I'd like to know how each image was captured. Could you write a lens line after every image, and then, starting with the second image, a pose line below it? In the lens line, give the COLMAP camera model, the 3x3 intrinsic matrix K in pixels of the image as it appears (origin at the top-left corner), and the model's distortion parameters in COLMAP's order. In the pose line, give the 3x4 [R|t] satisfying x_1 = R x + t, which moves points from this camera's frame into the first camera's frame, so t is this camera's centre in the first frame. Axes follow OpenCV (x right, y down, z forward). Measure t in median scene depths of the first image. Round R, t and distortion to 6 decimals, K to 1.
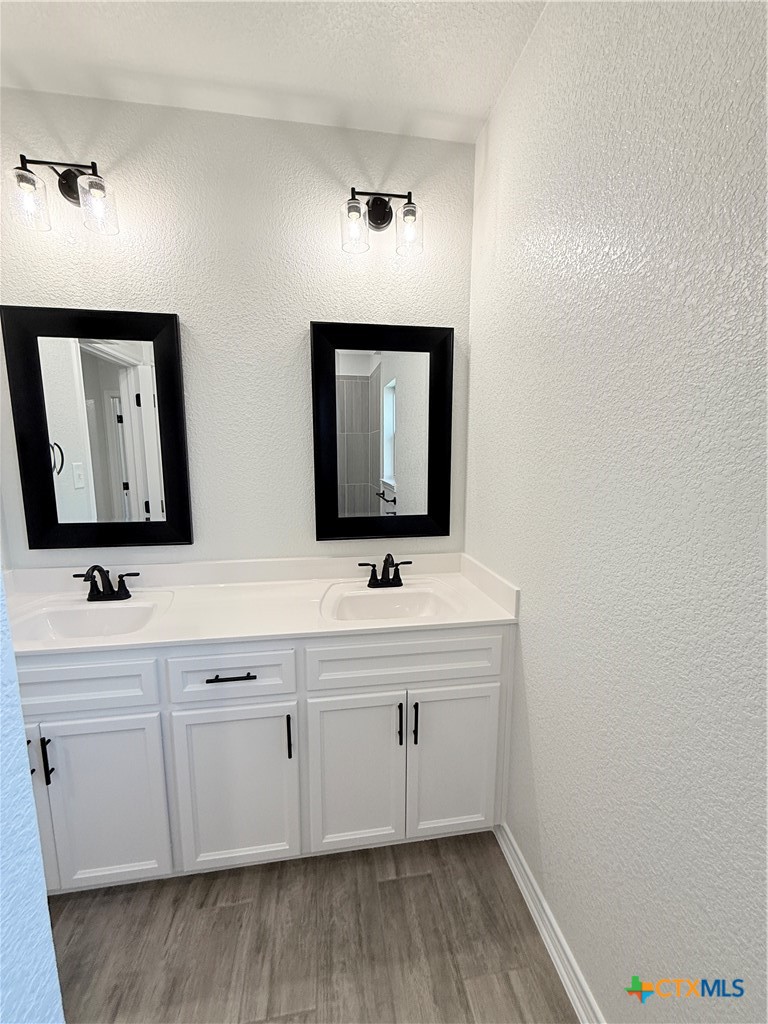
lens RADIAL K [[405.4, 0, 382.9], [0, 405.4, 512.0], [0, 0, 1]] dist [0.003302, 0.000150]
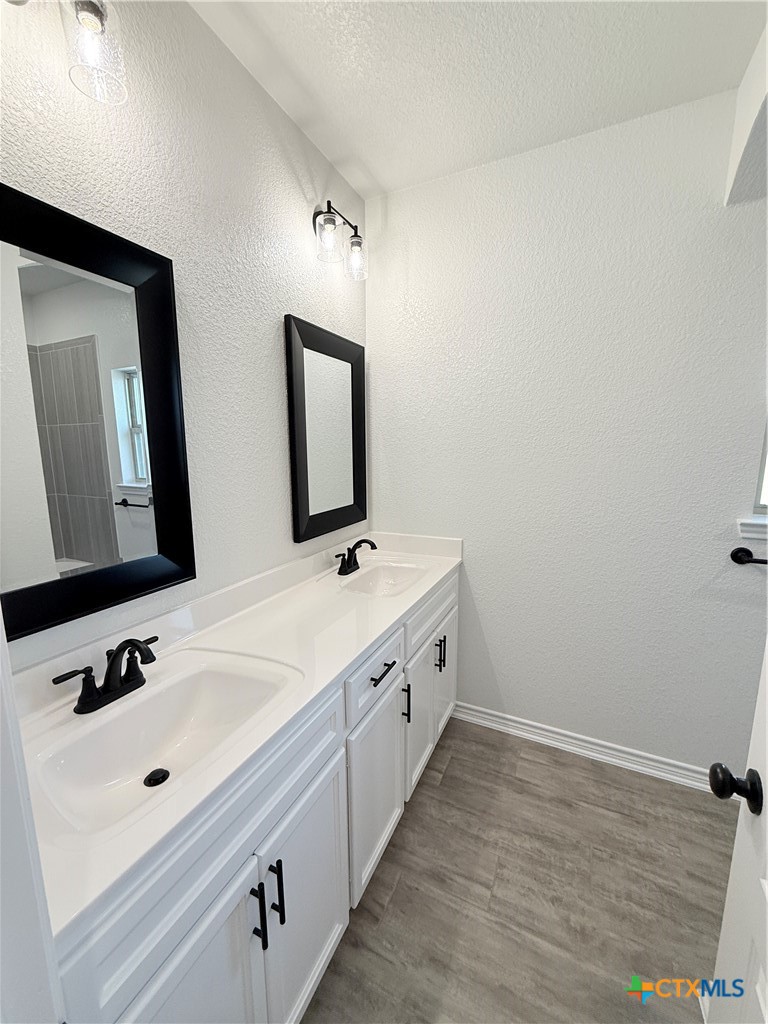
lens RADIAL K [[405.4, 0, 382.4], [0, 405.4, 511.0], [0, 0, 1]] dist [0.003302, 0.000150]
pose [[0.574329, -0.134044, 0.807576, -1.124207], [0.127423, 0.989117, 0.073557, -0.068590], [-0.808647, 0.060657, 0.585159, 0.373426]]
